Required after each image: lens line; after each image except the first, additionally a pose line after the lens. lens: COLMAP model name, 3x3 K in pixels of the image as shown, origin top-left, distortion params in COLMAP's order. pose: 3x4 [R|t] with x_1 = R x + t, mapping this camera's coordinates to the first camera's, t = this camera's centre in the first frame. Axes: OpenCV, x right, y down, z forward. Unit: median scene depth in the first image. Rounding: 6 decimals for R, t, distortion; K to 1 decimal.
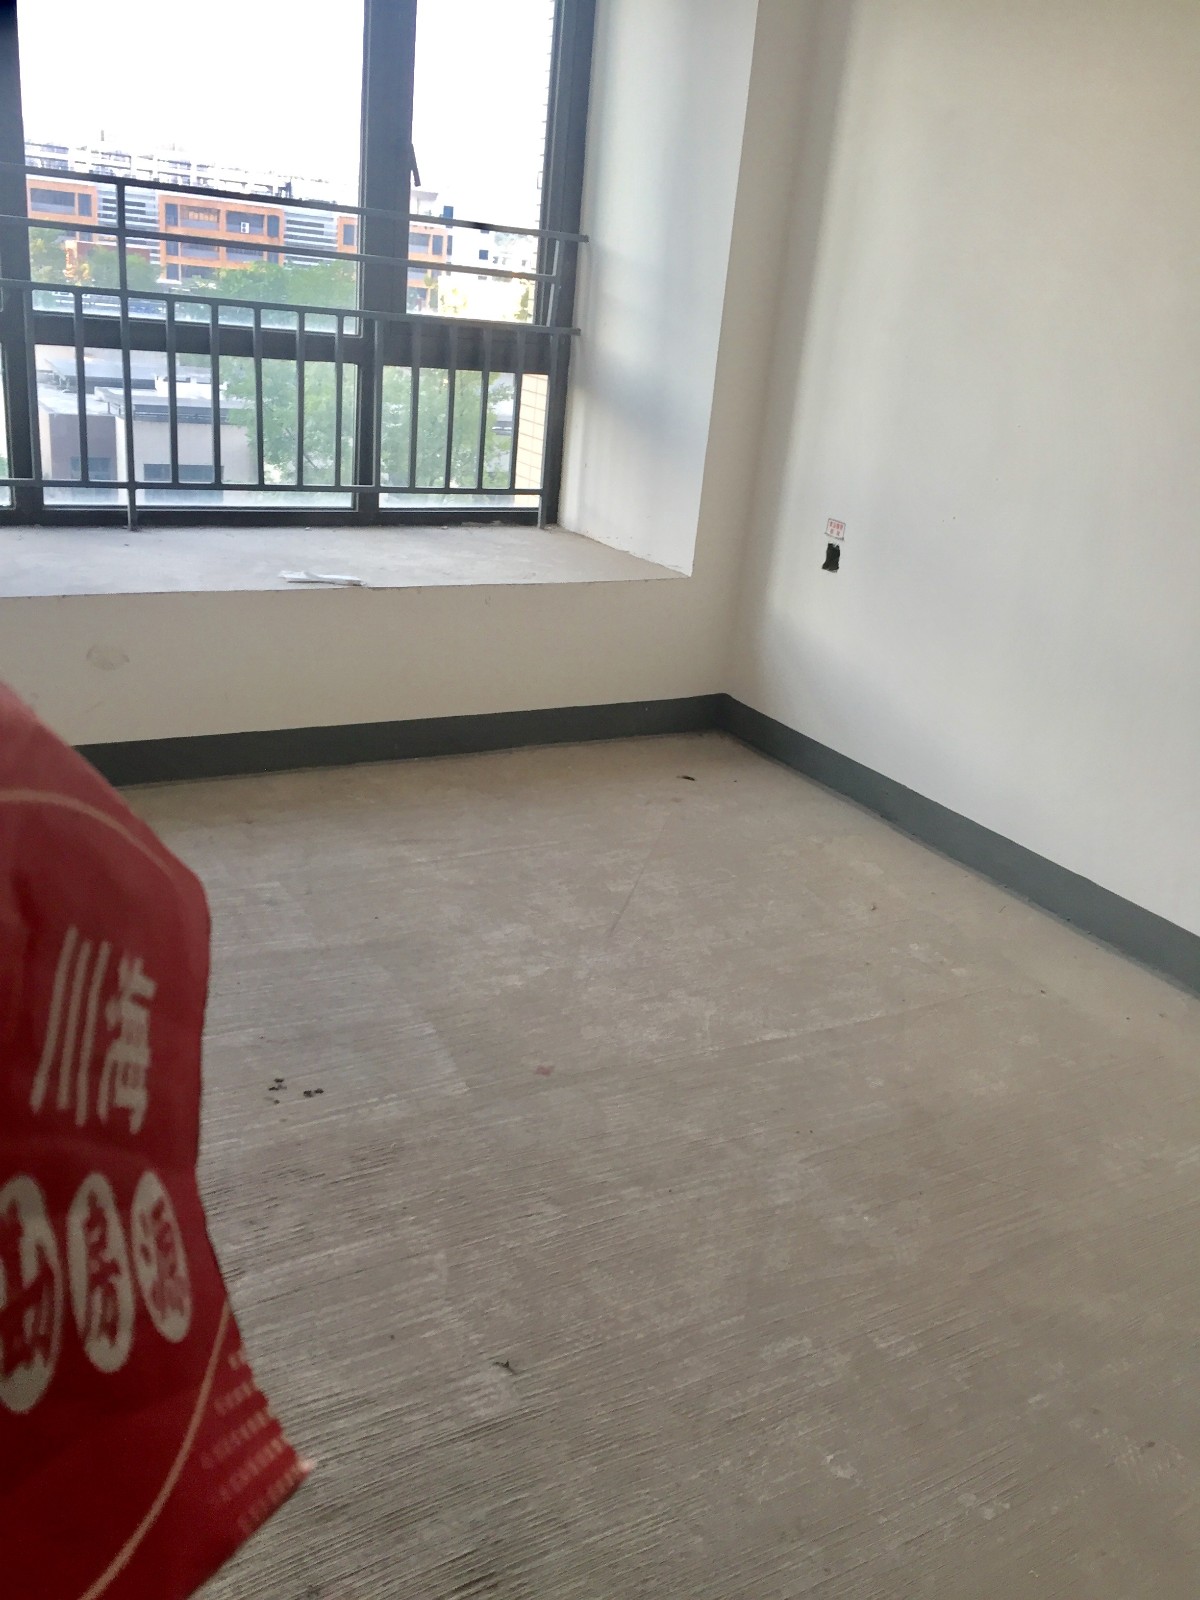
lens RADIAL K [[1337.3, 0, 588.3], [0, 1337.3, 792.3], [0, 0, 1]] dist [0.058313, -0.065385]
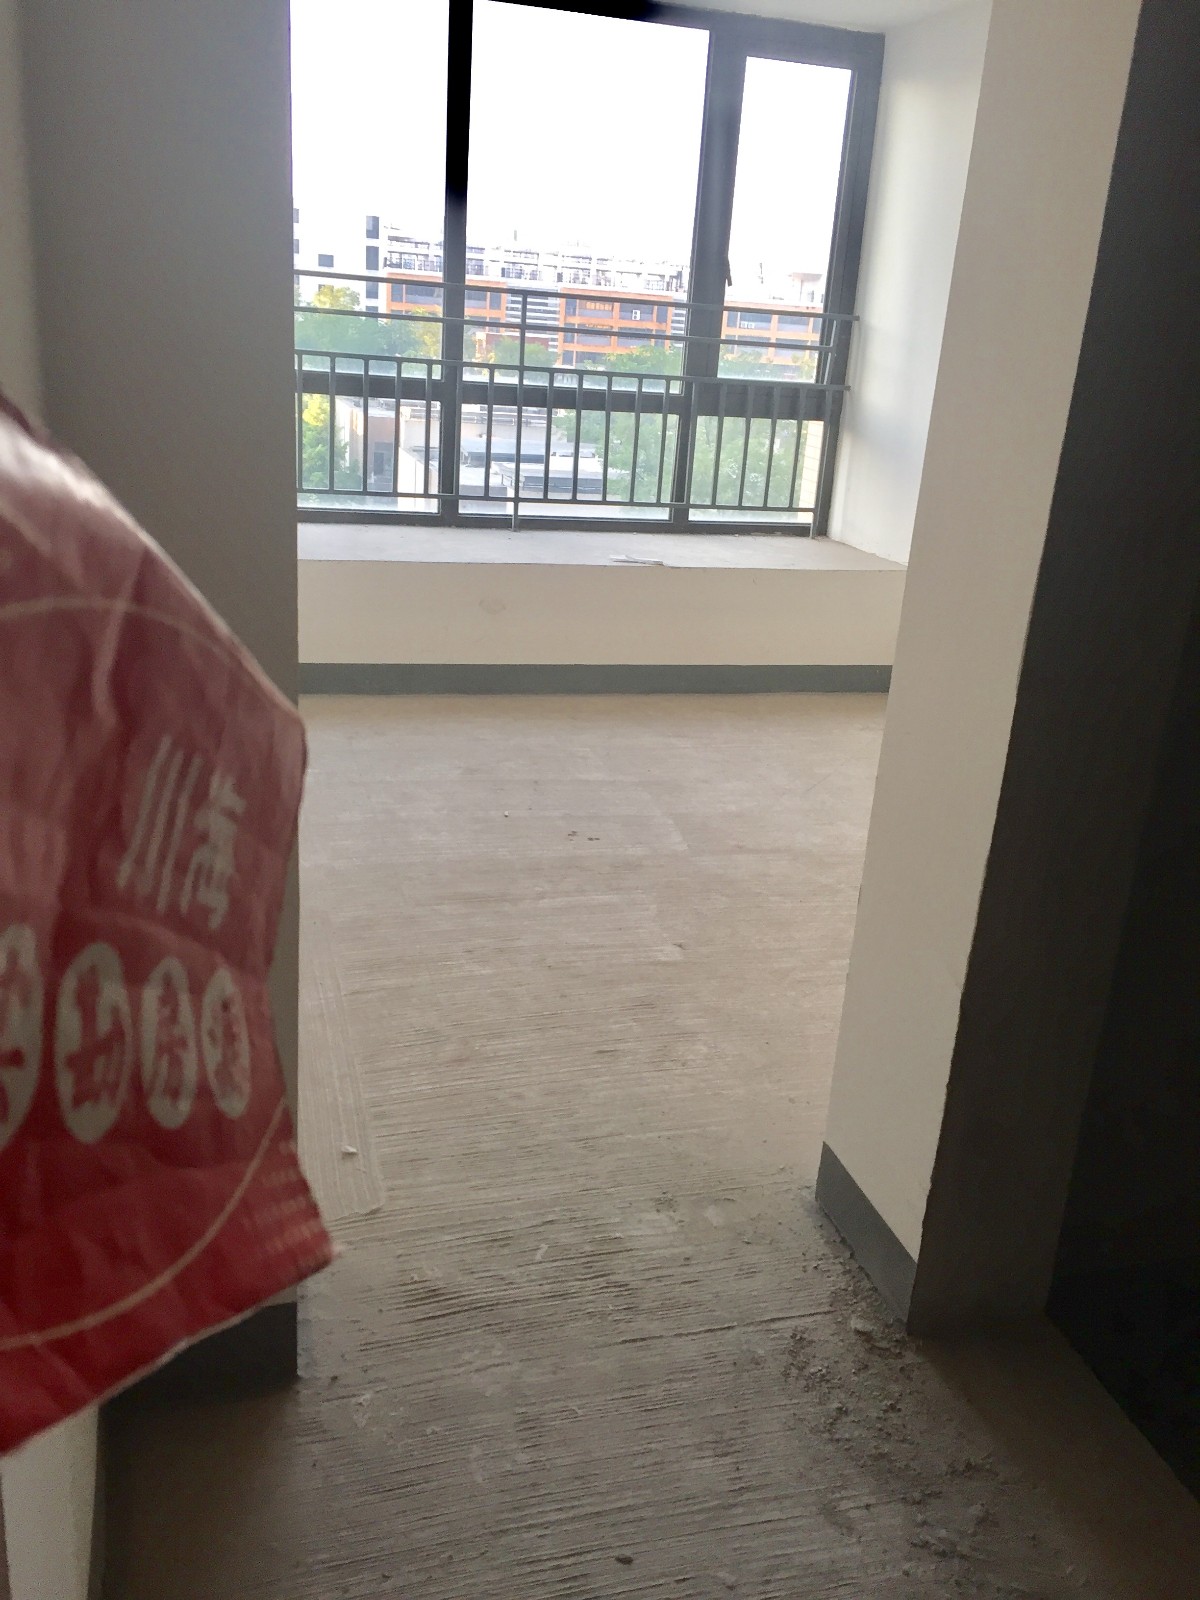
lens RADIAL K [[1337.3, 0, 588.3], [0, 1337.3, 792.3], [0, 0, 1]] dist [0.058313, -0.065385]
pose [[0.964741, 0.057585, -0.256824, 0.114464], [-0.070773, 0.996591, -0.042399, 0.131305], [0.253507, 0.059080, 0.965528, -0.325667]]
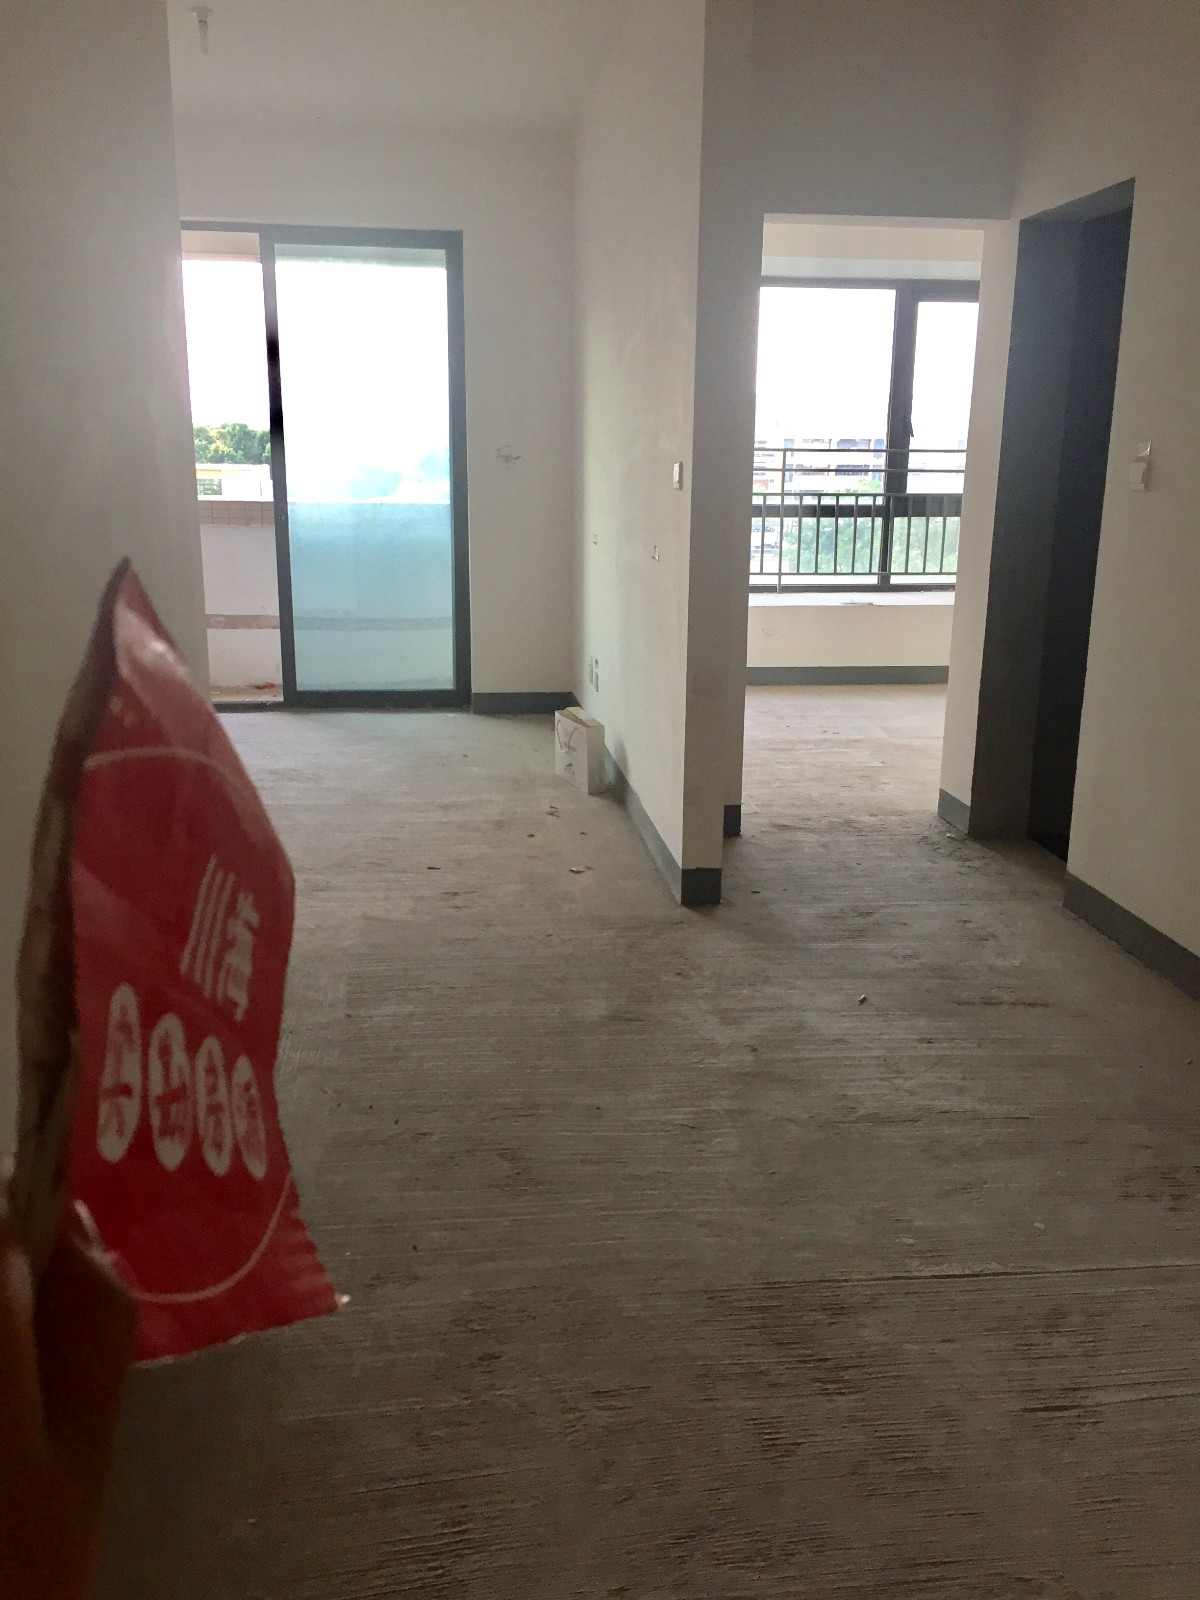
lens RADIAL K [[1337.3, 0, 588.3], [0, 1337.3, 792.3], [0, 0, 1]] dist [0.058313, -0.065385]
pose [[0.909140, 0.011441, -0.416333, 0.309799], [-0.071639, 0.989020, -0.129258, 0.441698], [0.410283, 0.147339, 0.899977, -1.097599]]
